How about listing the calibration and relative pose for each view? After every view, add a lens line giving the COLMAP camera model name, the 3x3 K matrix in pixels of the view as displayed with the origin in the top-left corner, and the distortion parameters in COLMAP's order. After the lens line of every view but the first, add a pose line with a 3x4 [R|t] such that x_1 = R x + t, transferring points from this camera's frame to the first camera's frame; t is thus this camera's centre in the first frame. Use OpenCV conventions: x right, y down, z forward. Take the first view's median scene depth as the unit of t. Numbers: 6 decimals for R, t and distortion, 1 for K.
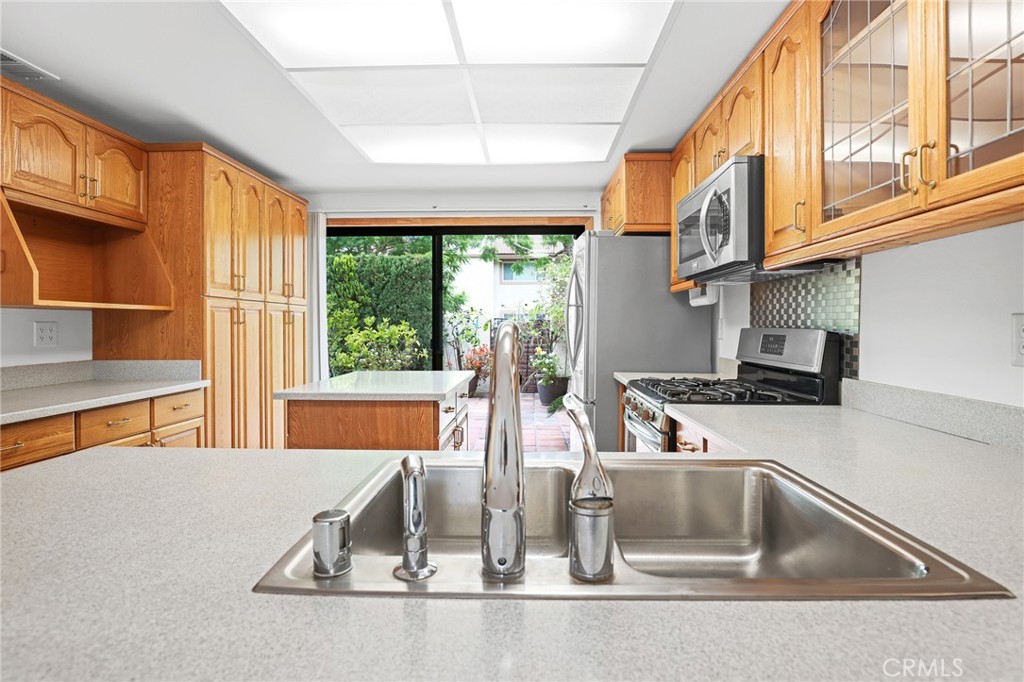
lens RADIAL K [[511.4, 0, 520.4], [0, 511.4, 328.2], [0, 0, 1]] dist [-0.025066, -0.000419]
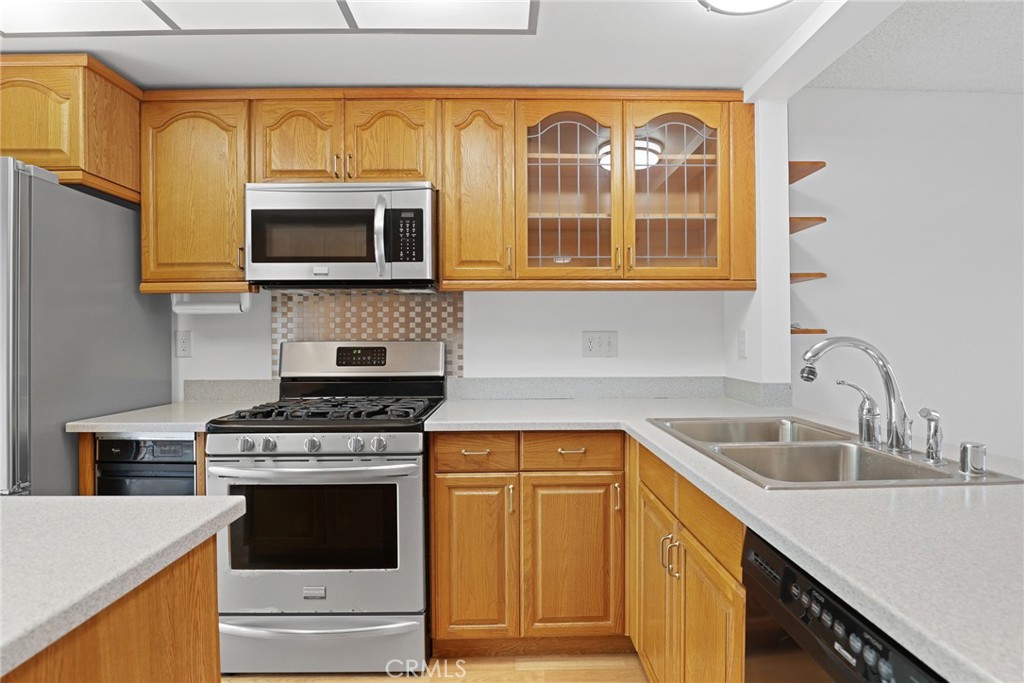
lens RADIAL K [[496.9, 0, 517.0], [0, 496.9, 339.3], [0, 0, 1]] dist [-0.024851, -0.000486]
pose [[-0.046901, -0.006695, 0.998877, -0.391637], [0.010806, 0.999916, 0.007209, -0.005877], [-0.998841, 0.011132, -0.046825, 0.526979]]
